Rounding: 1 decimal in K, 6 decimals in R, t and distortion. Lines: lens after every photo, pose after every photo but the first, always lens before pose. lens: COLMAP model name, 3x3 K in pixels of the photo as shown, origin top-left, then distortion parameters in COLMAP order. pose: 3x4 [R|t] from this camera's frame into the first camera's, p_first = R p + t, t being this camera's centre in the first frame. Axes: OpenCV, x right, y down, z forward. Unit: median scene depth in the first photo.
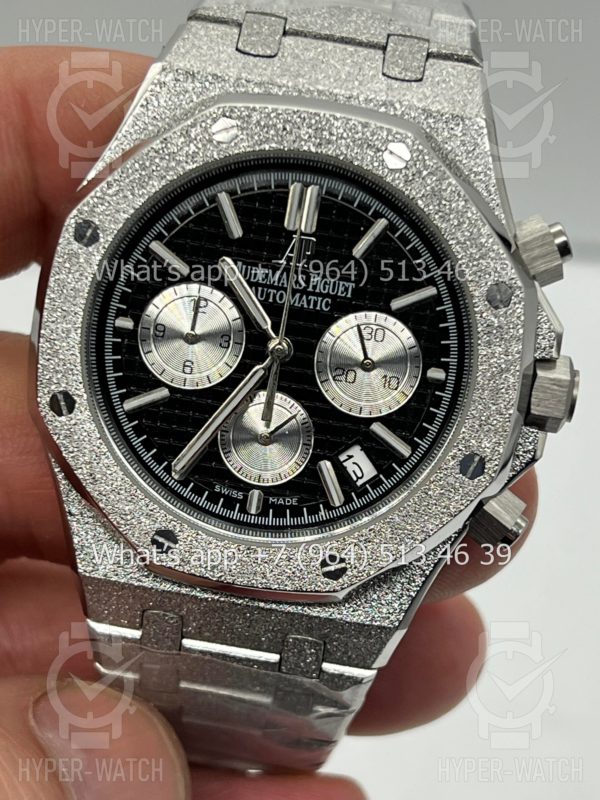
lens RADIAL K [[1905.1, 0, 298.9], [0, 1905.1, 402.3], [0, 0, 1]] dist [0.149368, 0.000000]
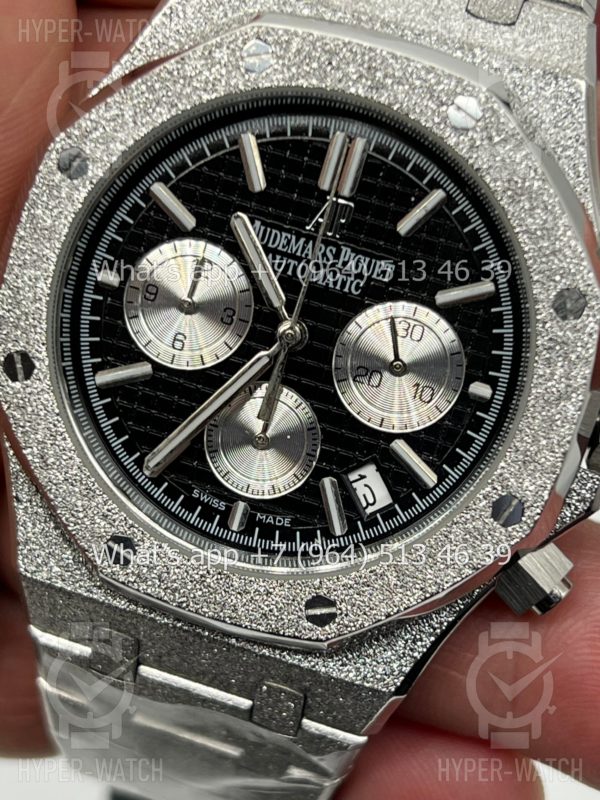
lens RADIAL K [[1905.1, 0, 296.4], [0, 1905.1, 397.8], [0, 0, 1]] dist [0.149368, 0.000000]
pose [[0.988079, 0.131935, -0.079329, 0.059464], [-0.130104, 0.991109, 0.027840, -0.023895], [0.082296, -0.017187, 0.996460, 0.191587]]
